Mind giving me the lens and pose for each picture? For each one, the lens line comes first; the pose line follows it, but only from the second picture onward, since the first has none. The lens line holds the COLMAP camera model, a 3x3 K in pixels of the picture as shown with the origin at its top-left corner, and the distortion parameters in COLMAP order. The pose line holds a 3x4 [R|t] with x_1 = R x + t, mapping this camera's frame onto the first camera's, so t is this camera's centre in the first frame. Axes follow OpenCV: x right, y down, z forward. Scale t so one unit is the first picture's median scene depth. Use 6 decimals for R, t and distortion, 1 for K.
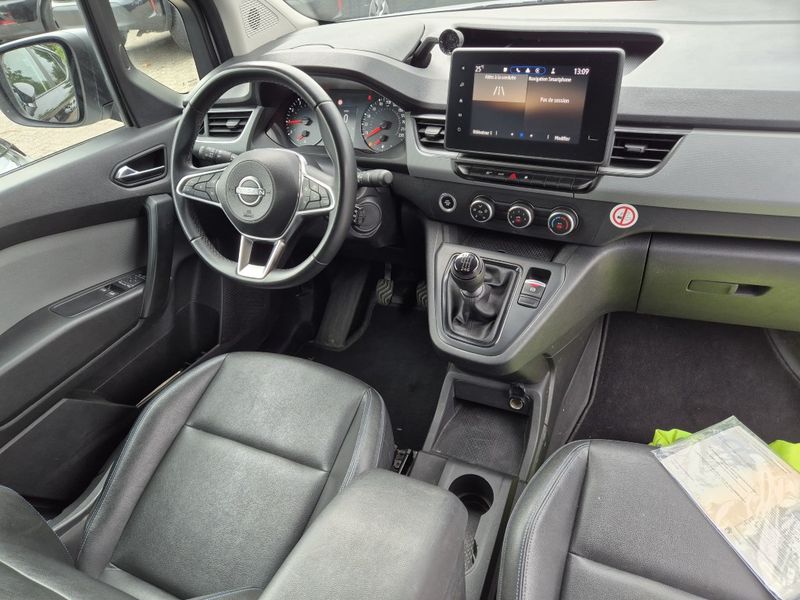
lens RADIAL K [[542.7, 0, 398.9], [0, 542.7, 281.8], [0, 0, 1]] dist [0.078295, -0.083532]
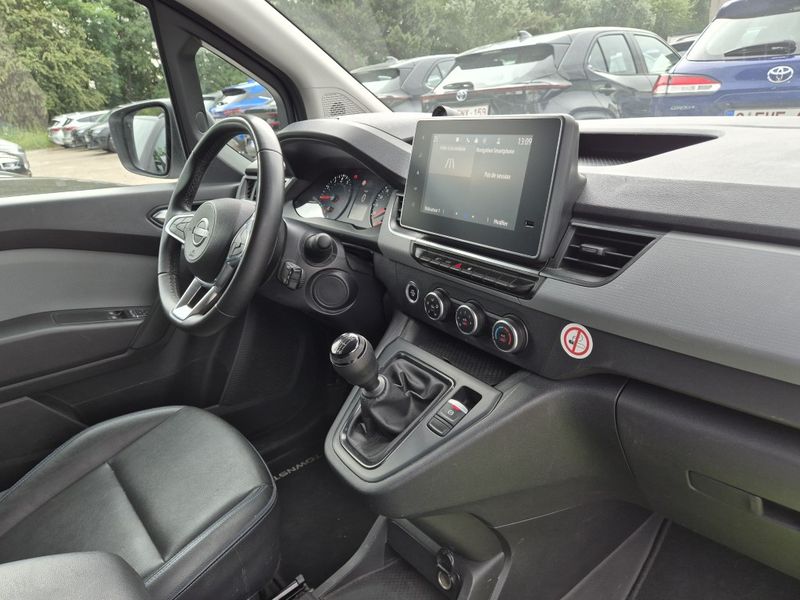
lens RADIAL K [[542.7, 0, 398.9], [0, 542.7, 281.8], [0, 0, 1]] dist [0.078295, -0.083532]
pose [[0.898620, 0.186457, -0.397134, 0.452596], [-0.279601, 0.940949, -0.190889, 0.007927], [0.338091, 0.282576, 0.897689, 0.251065]]
